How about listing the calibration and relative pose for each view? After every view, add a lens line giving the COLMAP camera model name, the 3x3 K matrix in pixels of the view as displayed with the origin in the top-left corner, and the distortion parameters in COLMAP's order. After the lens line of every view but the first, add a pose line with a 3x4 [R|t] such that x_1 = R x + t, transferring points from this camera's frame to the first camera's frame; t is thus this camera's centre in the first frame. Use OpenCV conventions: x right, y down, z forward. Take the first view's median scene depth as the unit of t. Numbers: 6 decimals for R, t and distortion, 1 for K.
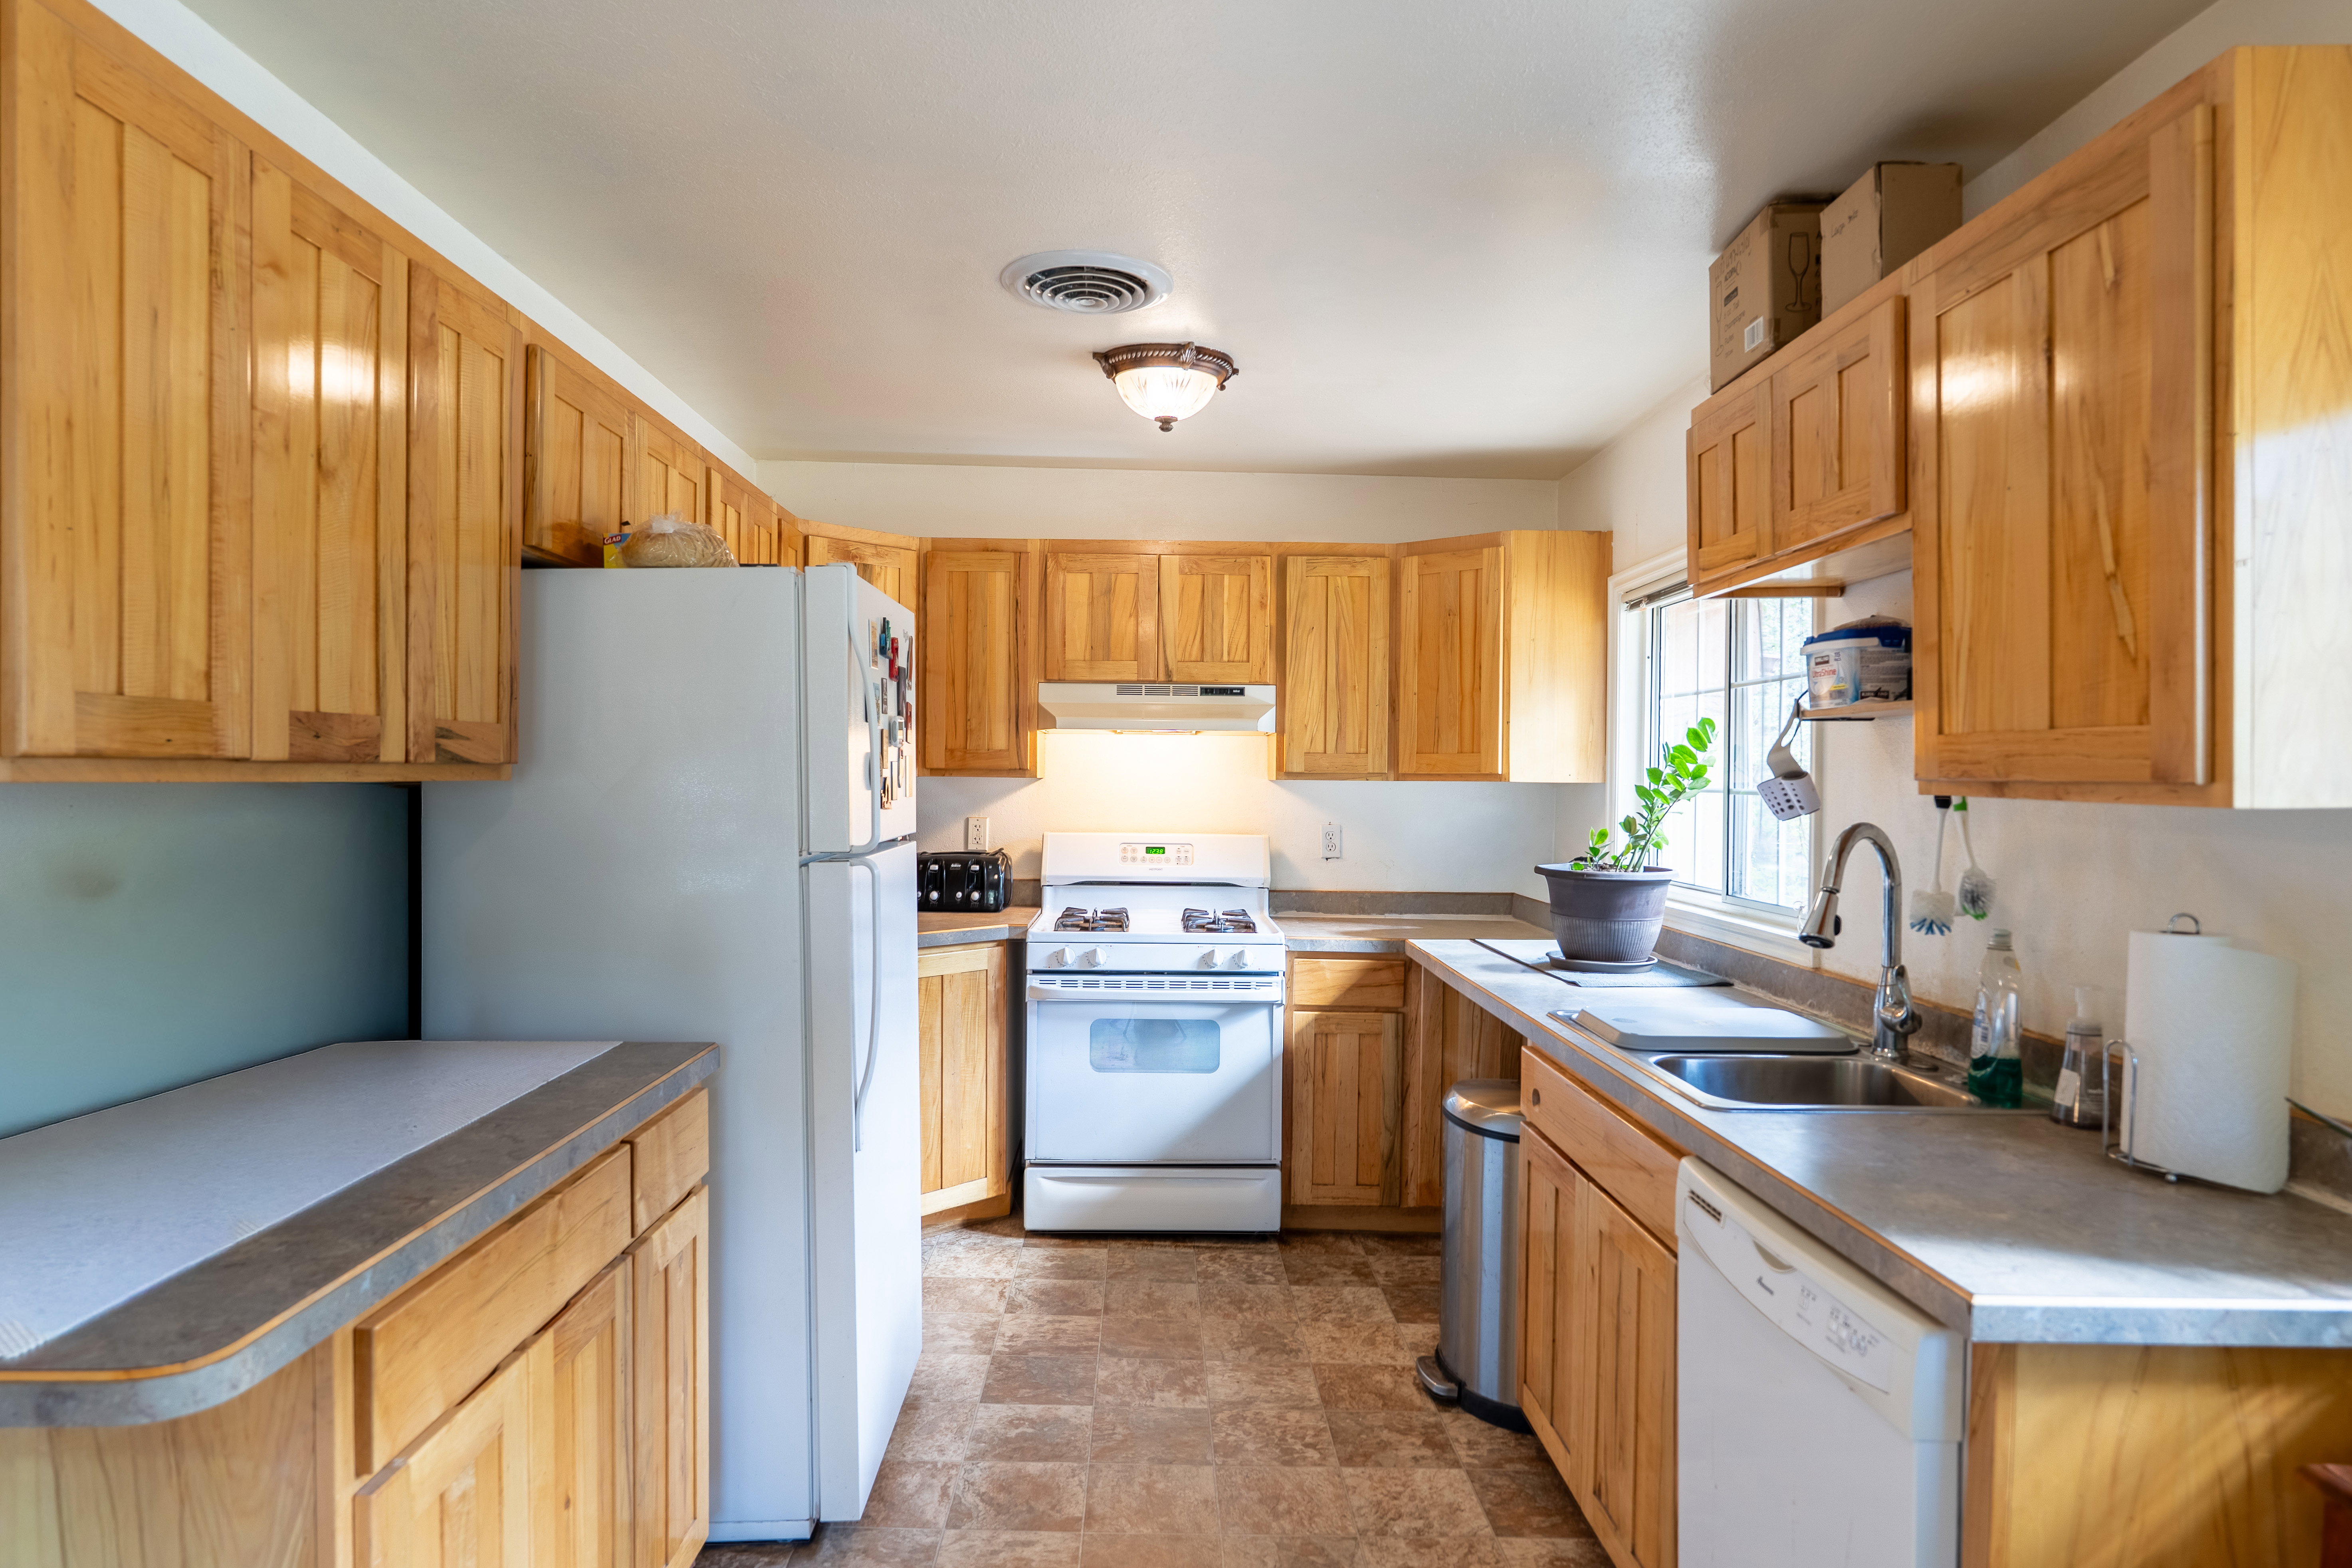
lens RADIAL K [[1371.8, 0, 1176.0], [0, 1371.8, 784.0], [0, 0, 1]] dist [0.001160, 0.000832]
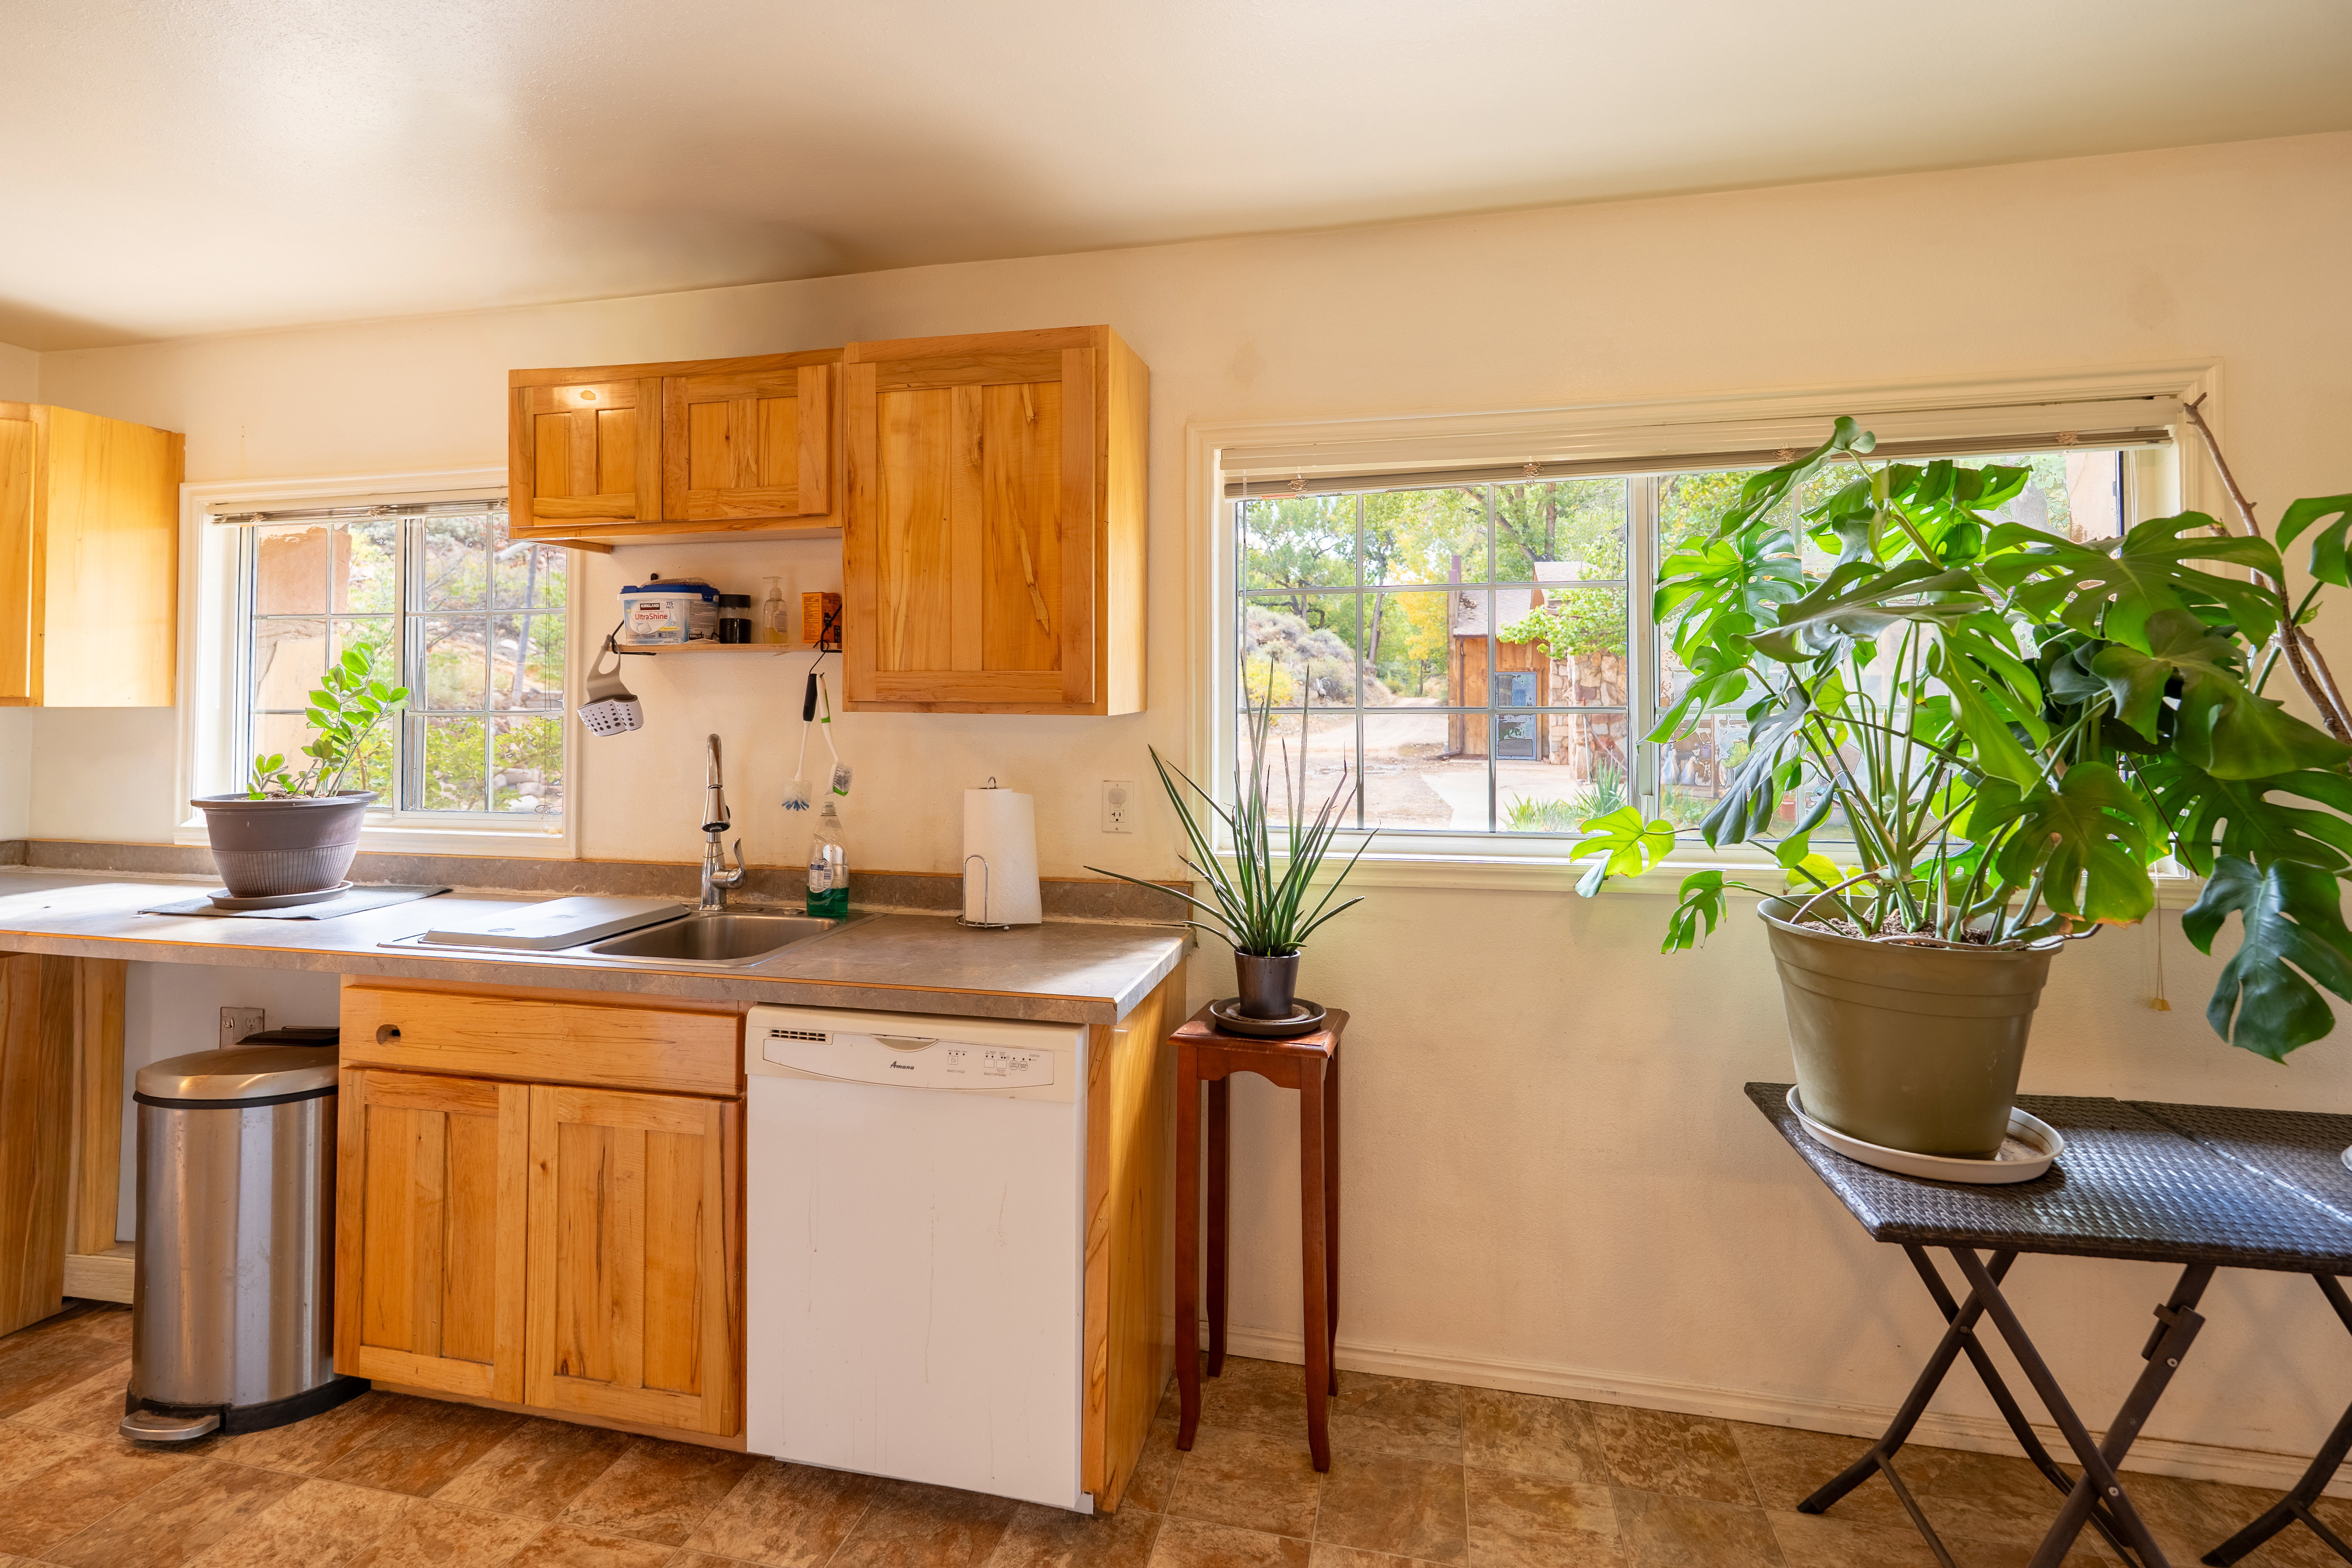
lens RADIAL K [[1074.5, 0, 1175.7], [0, 1074.5, 666.5], [0, 0, 1]] dist [-0.001210, -0.000175]
pose [[0.237269, 0.028724, 0.971019, -0.383360], [0.006509, 0.999493, -0.031156, -0.001717], [-0.971422, 0.013713, 0.236962, 0.312377]]
